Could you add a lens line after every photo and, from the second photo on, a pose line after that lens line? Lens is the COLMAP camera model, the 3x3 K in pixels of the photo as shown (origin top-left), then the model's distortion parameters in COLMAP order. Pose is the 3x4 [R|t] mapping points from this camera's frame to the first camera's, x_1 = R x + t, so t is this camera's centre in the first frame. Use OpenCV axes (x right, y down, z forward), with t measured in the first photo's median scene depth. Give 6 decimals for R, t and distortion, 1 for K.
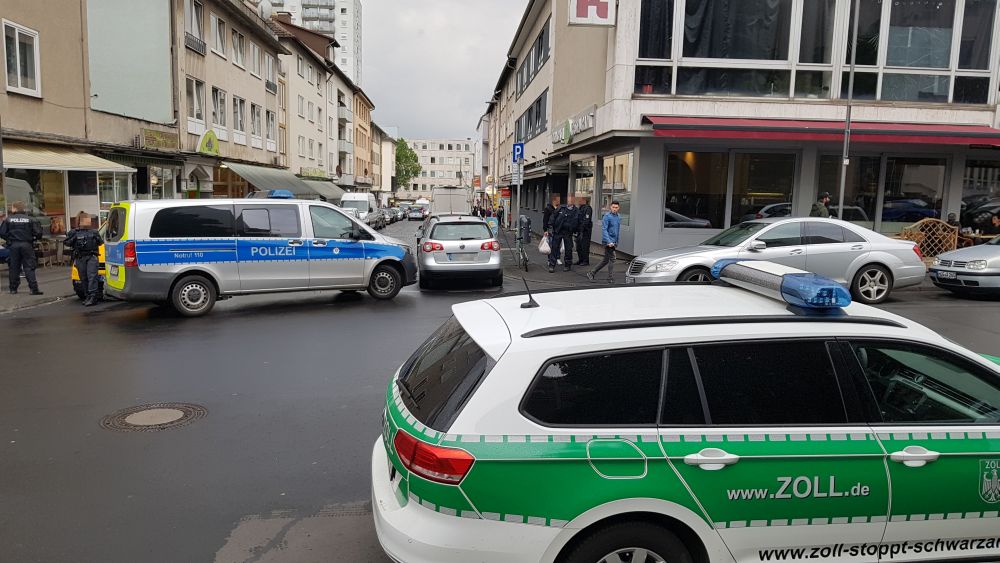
lens RADIAL K [[776.3, 0, 498.8], [0, 776.3, 270.3], [0, 0, 1]] dist [0.043391, -0.080947]
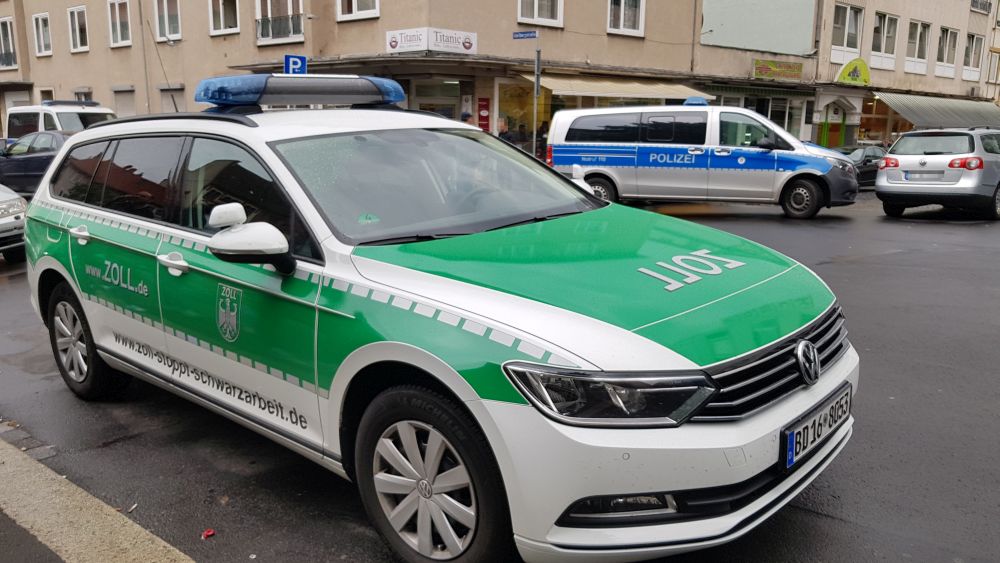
lens RADIAL K [[779.5, 0, 507.3], [0, 779.5, 280.9], [0, 0, 1]] dist [0.049608, -0.102746]
pose [[0.621076, 0.131816, -0.772586, 0.349149], [-0.071744, 0.991178, 0.111437, 0.032497], [0.780460, -0.013782, 0.625054, 0.180203]]
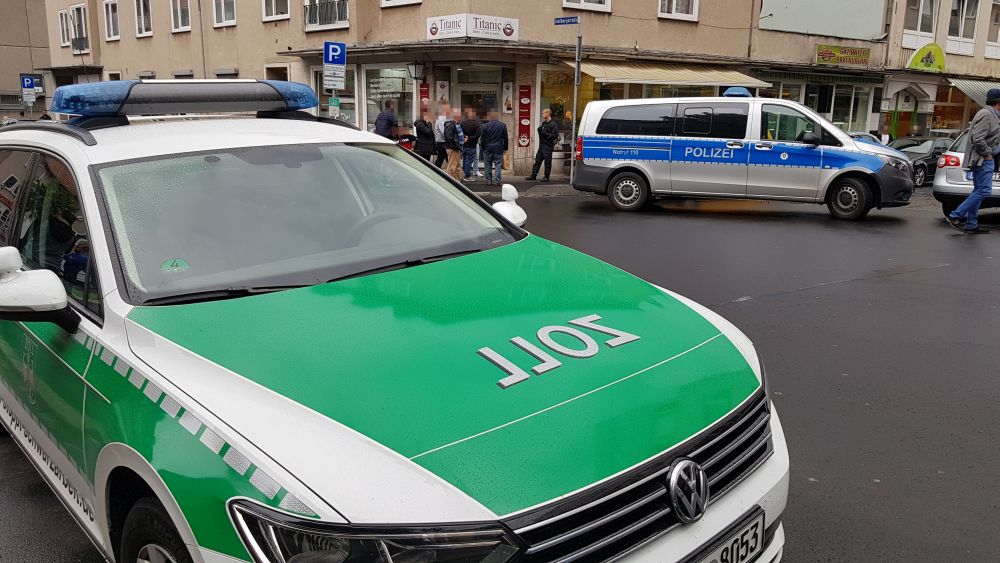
lens RADIAL K [[776.3, 0, 498.8], [0, 776.3, 270.3], [0, 0, 1]] dist [0.043391, -0.080947]
pose [[0.546797, 0.152465, -0.823267, 0.341641], [-0.085156, 0.988308, 0.126471, 0.017364], [0.832924, 0.000952, 0.553387, 0.239119]]
